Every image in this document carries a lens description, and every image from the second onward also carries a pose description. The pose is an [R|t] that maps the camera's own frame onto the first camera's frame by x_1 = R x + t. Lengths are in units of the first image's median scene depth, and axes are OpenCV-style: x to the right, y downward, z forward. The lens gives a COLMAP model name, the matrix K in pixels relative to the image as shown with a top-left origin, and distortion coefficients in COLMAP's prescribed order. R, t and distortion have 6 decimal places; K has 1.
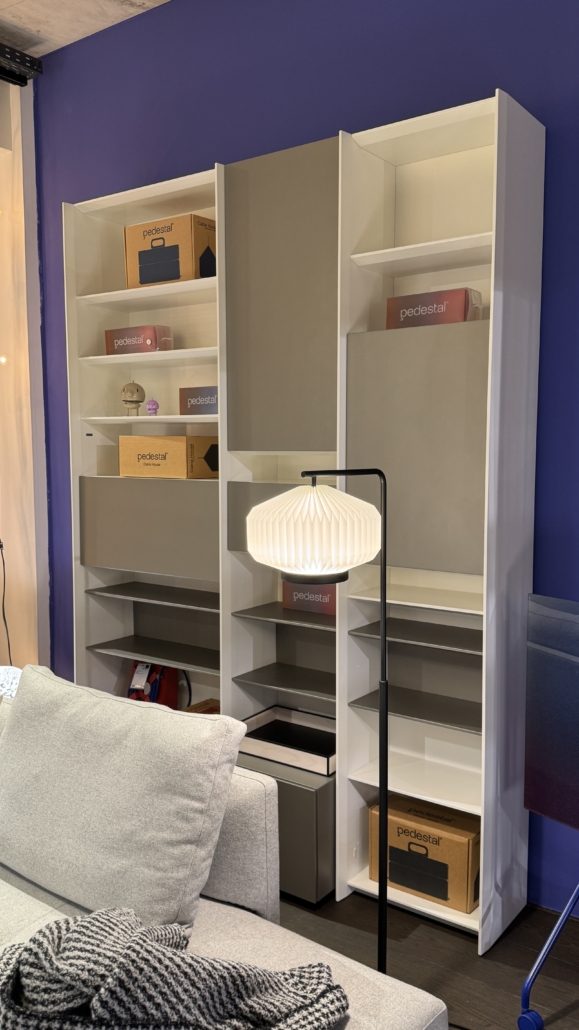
lens RADIAL K [[860.4, 0, 289.5], [0, 860.4, 515.0], [0, 0, 1]] dist [0.106333, -0.000053]
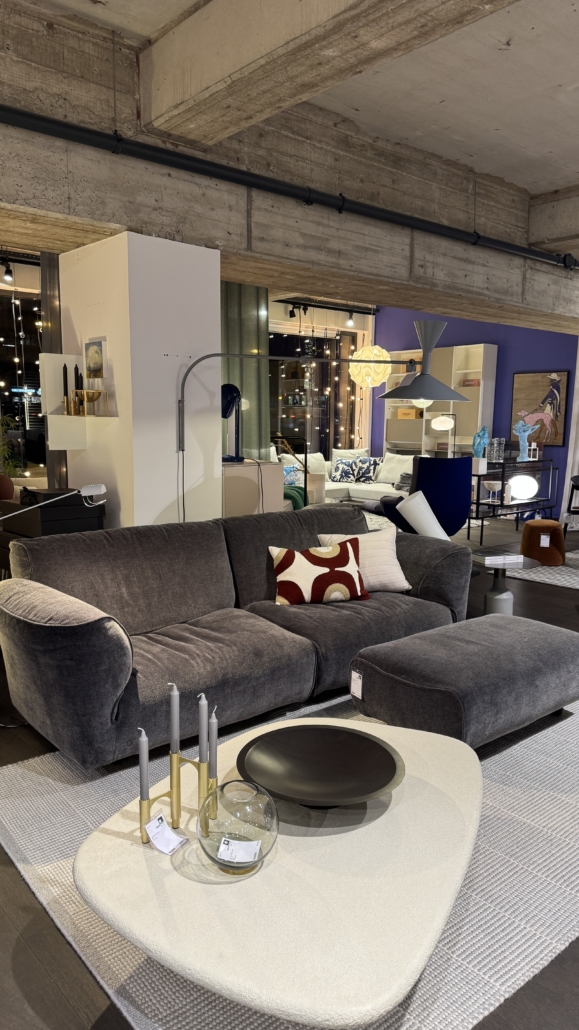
lens RADIAL K [[730.2, 0, 292.9], [0, 730.2, 515.0], [0, 0, 1]] dist [0.076074, -0.080413]
pose [[0.977410, 0.045003, -0.206503, 0.057296], [-0.034413, 0.997916, 0.054593, 0.250240], [0.208529, -0.046253, 0.976922, -2.651261]]
